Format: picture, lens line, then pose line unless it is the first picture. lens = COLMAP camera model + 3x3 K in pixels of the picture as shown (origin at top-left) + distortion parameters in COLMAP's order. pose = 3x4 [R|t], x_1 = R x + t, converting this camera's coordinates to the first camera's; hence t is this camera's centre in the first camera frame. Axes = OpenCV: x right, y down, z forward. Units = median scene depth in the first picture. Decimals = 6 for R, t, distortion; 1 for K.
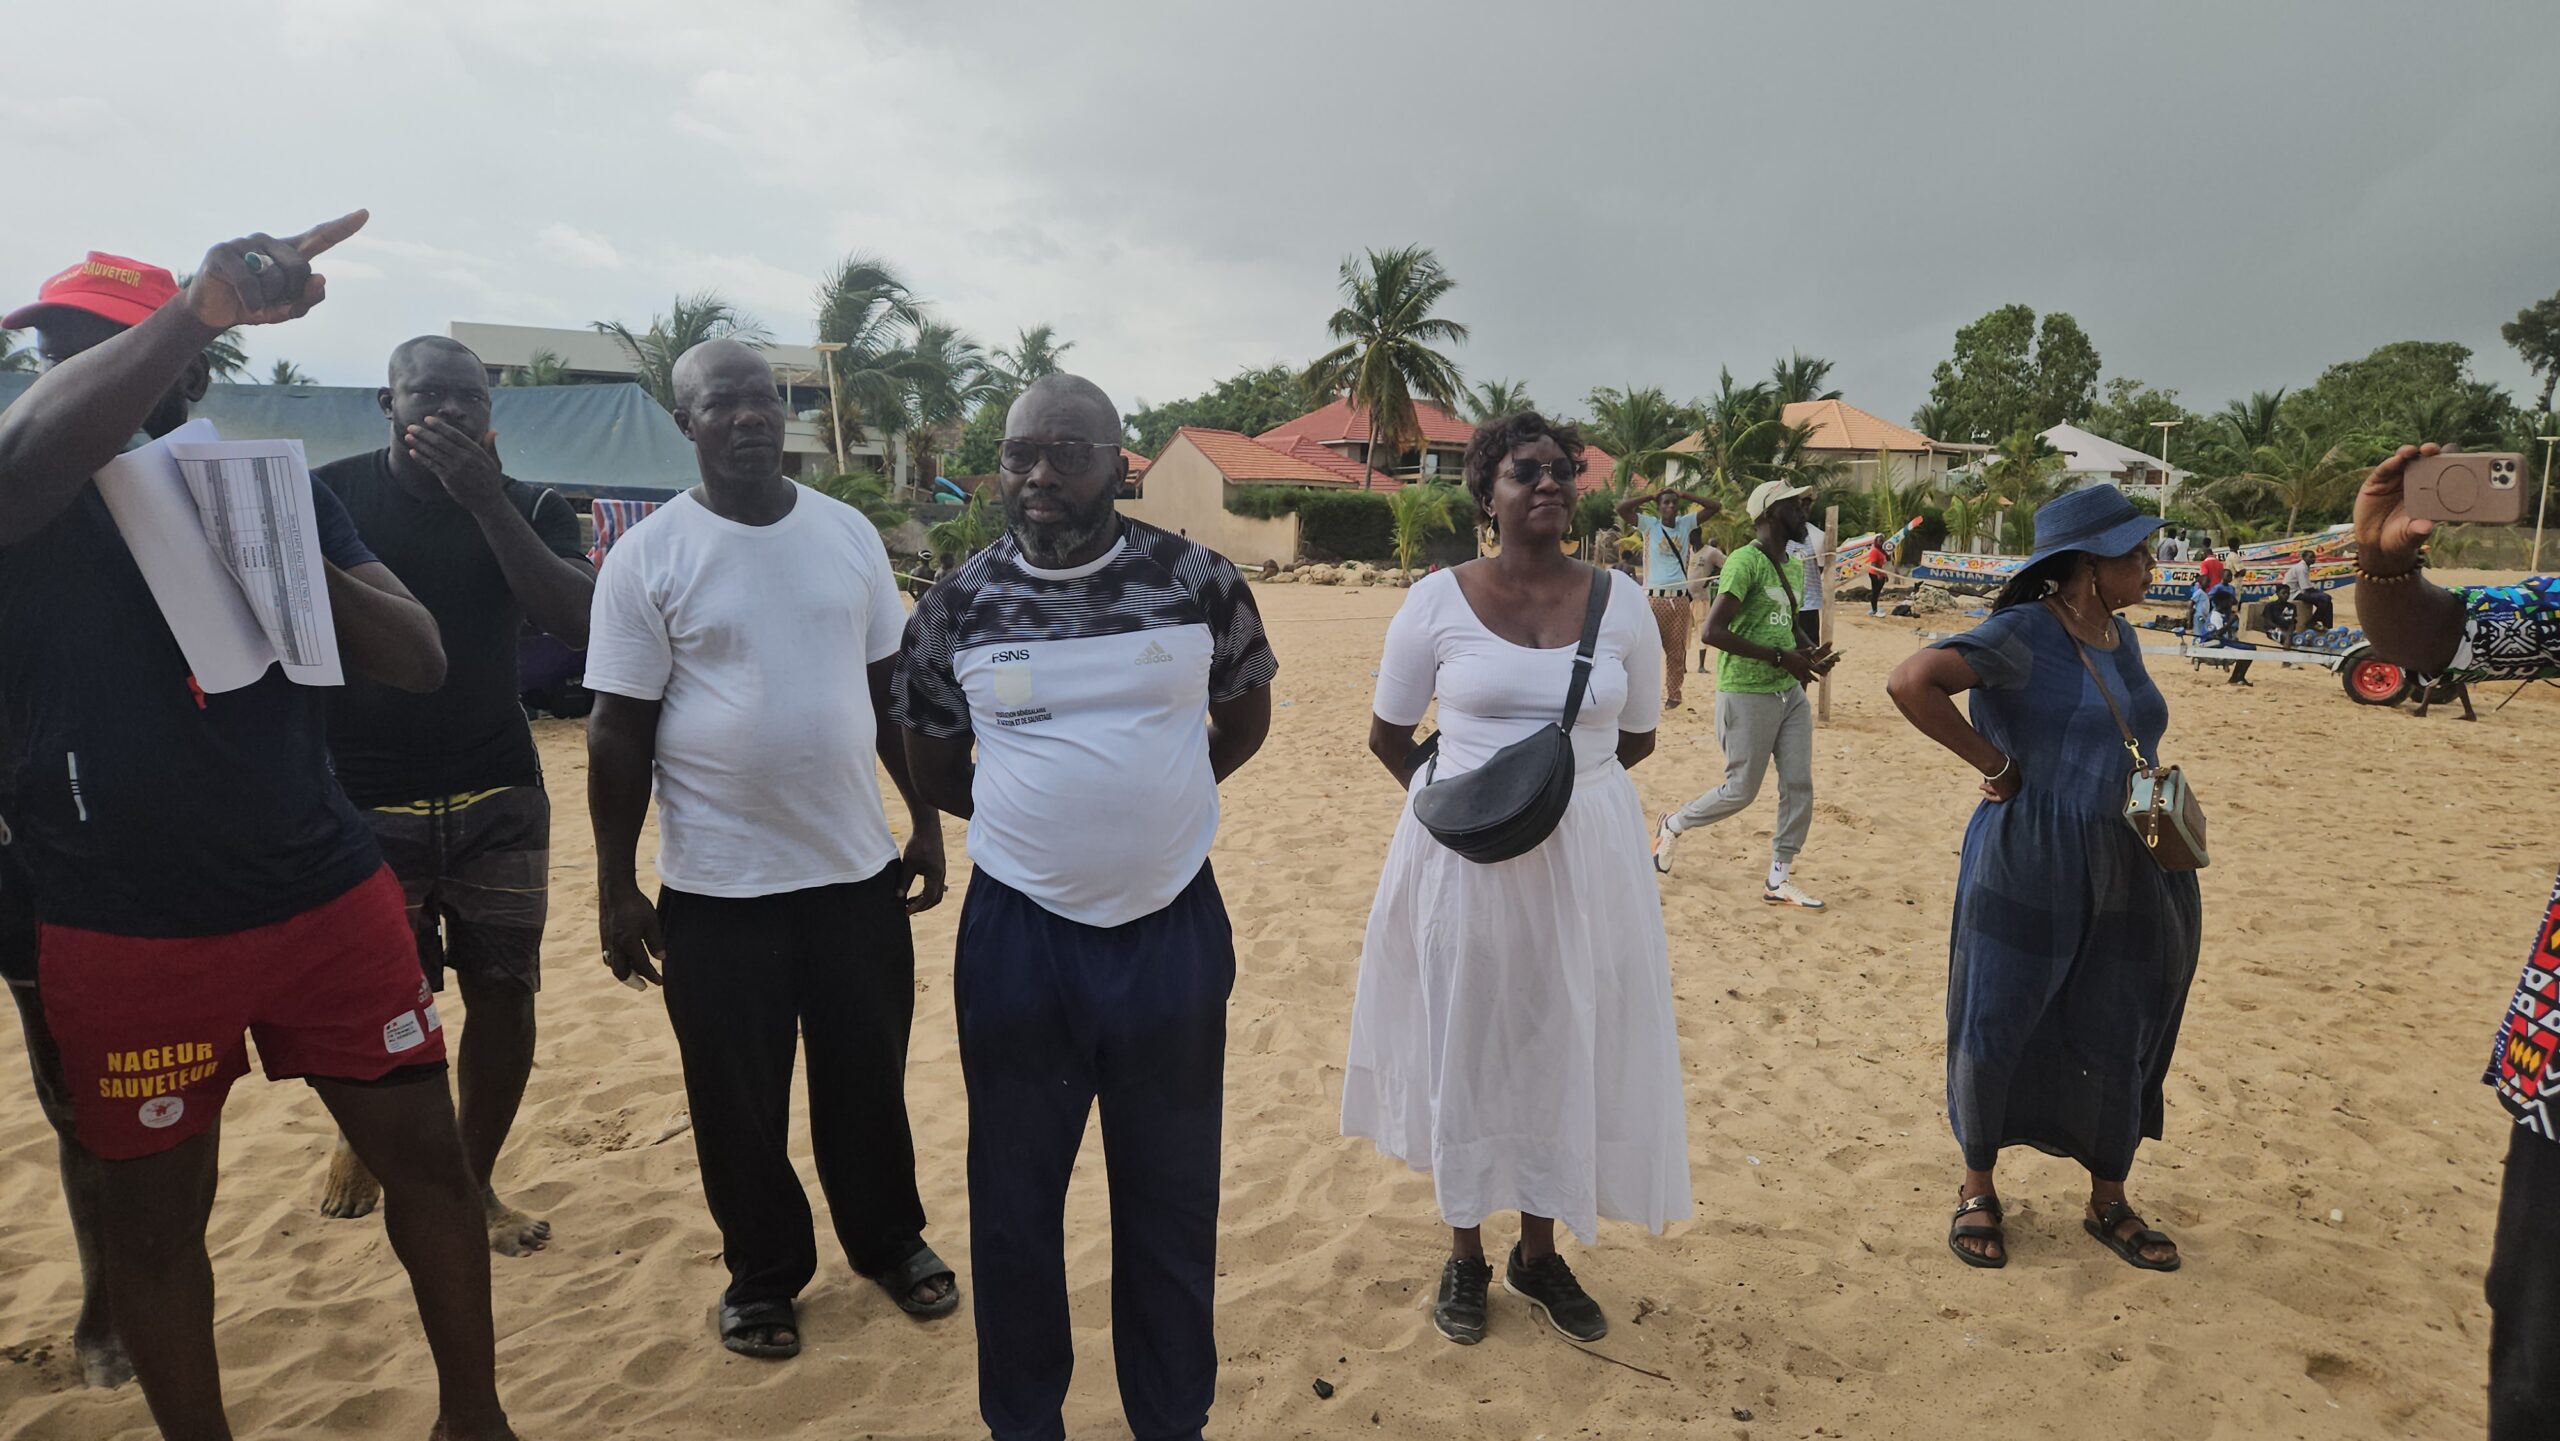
lens RADIAL K [[1659.6, 0, 1280.0], [0, 1659.6, 720.5], [0, 0, 1]] dist [0.065554, -0.055838]
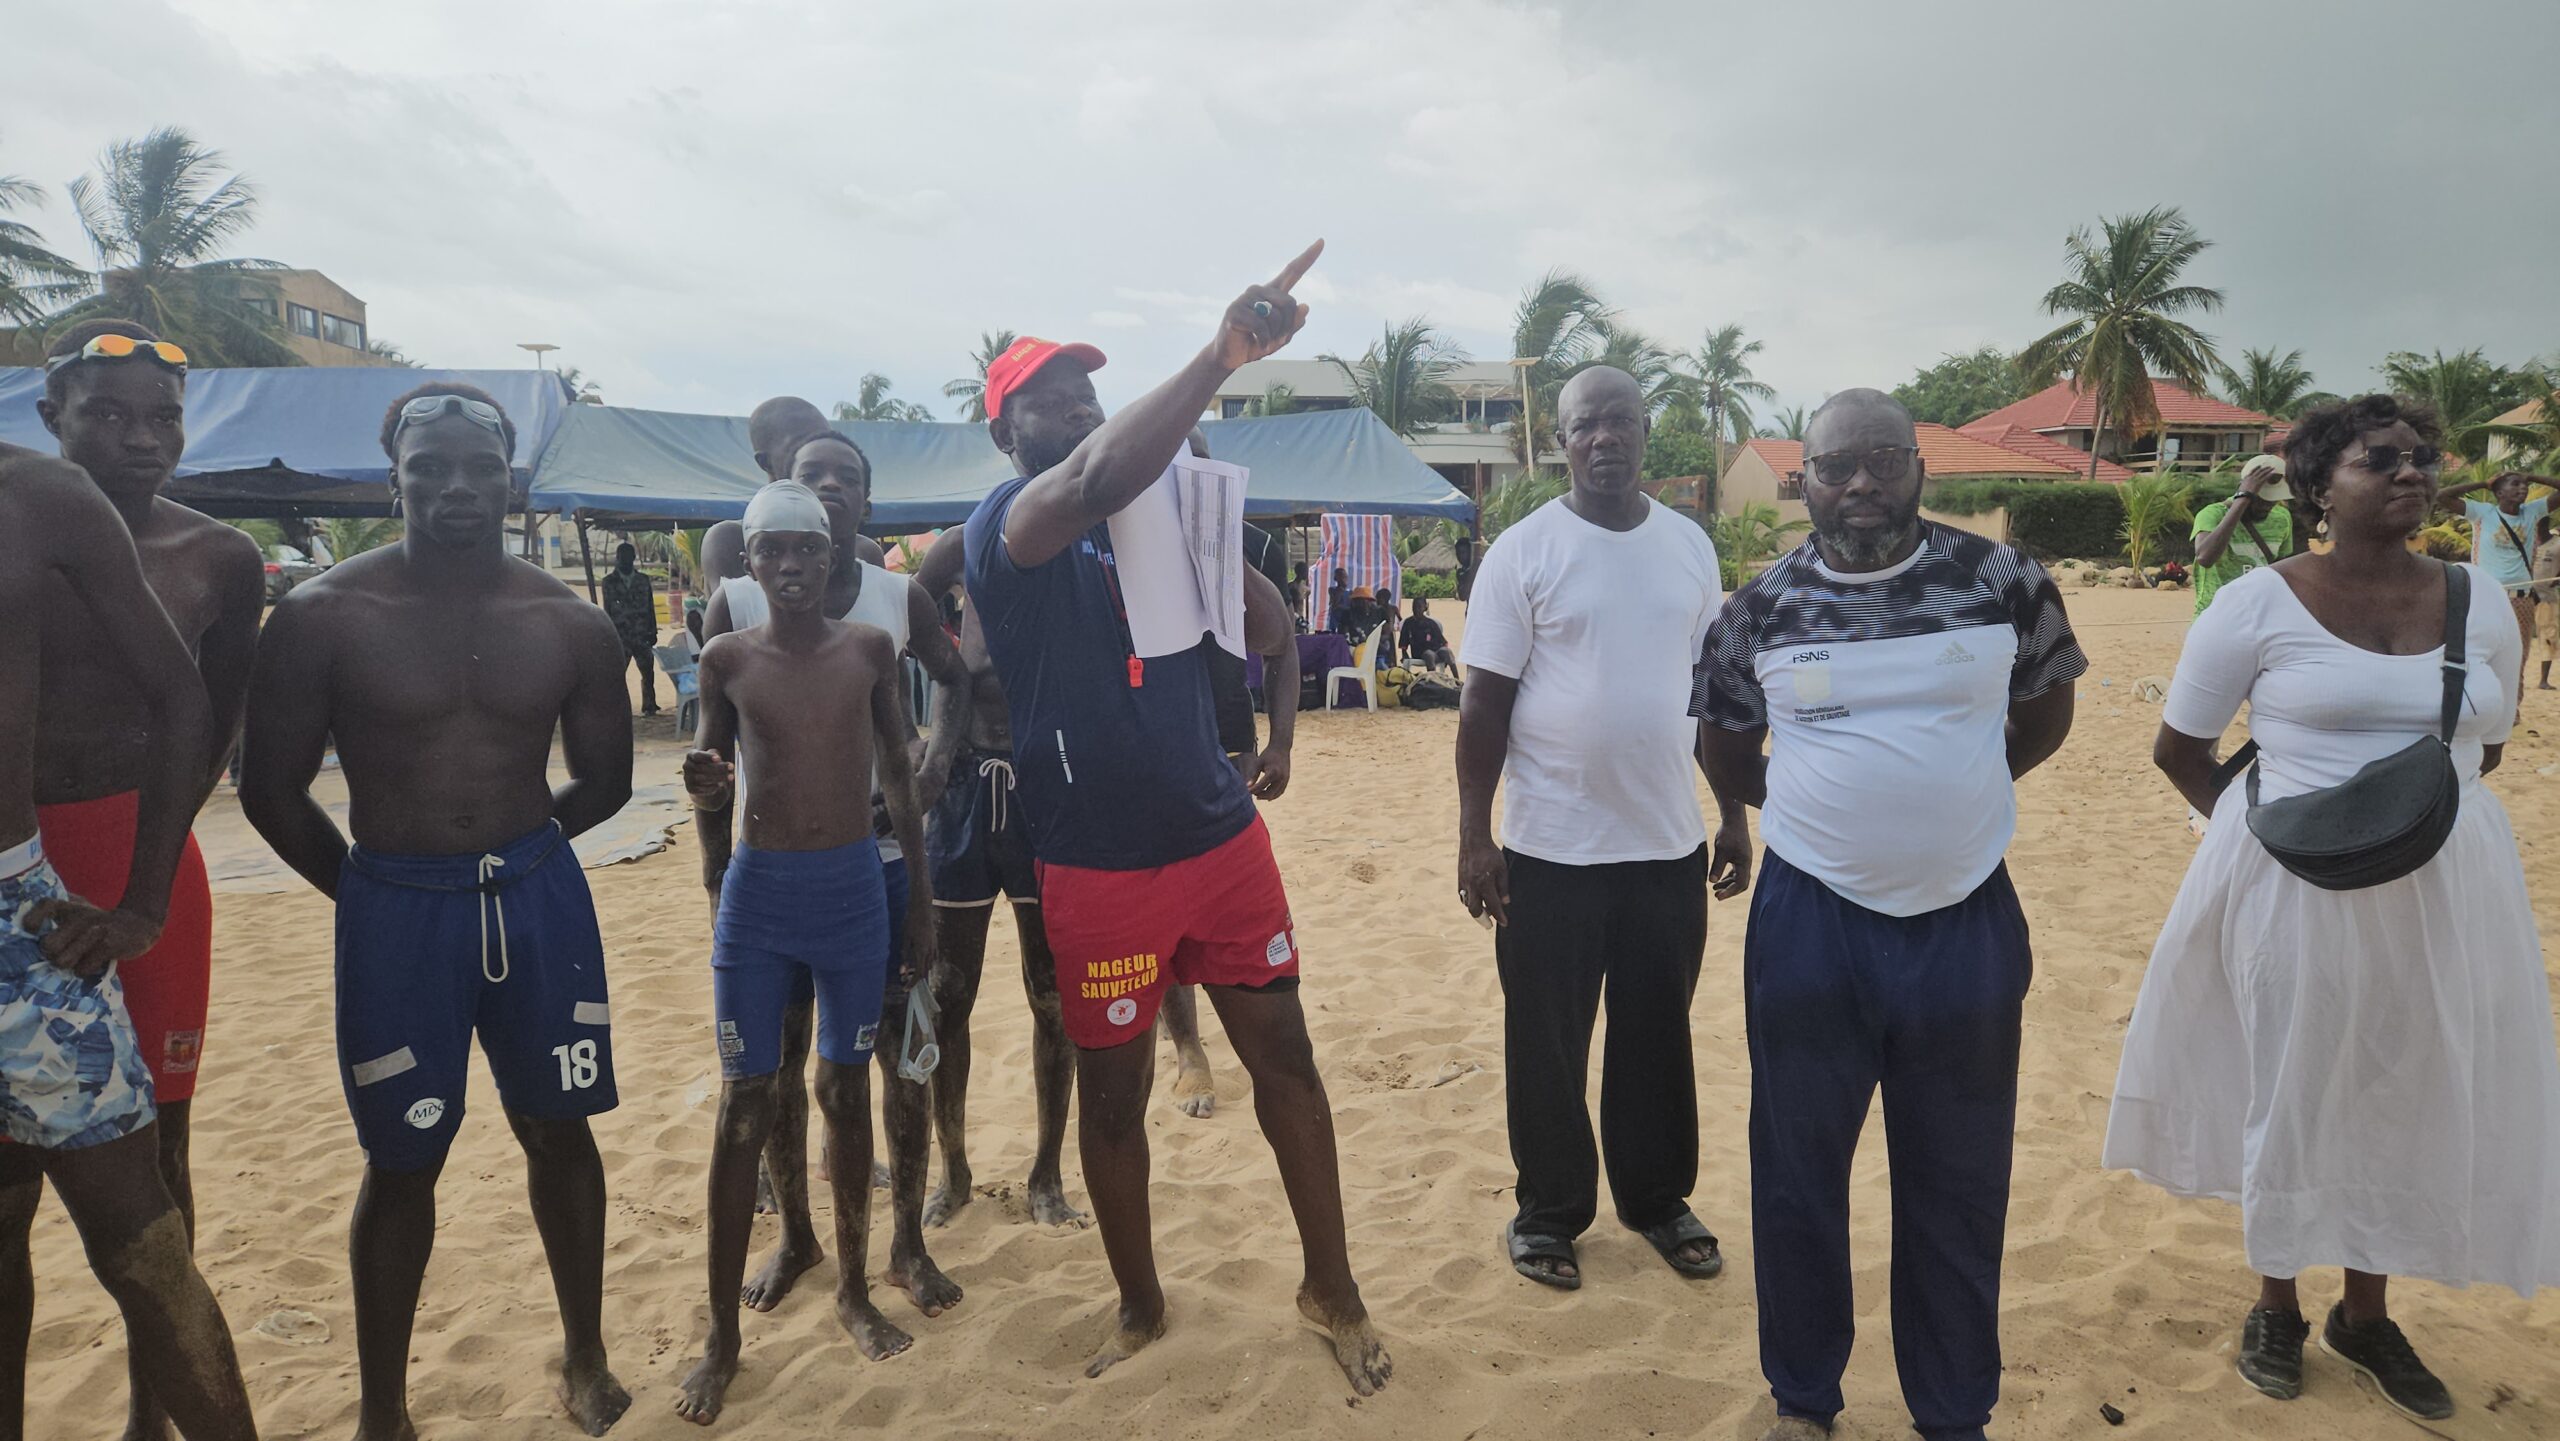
lens RADIAL K [[1659.6, 0, 1280.0], [0, 1659.6, 720.5], [0, 0, 1]] dist [0.065554, -0.055838]
pose [[0.927503, 0.025783, -0.372926, -0.060501], [-0.026515, 0.999643, 0.003167, 0.005759], [0.372874, 0.006951, 0.927856, -0.082578]]
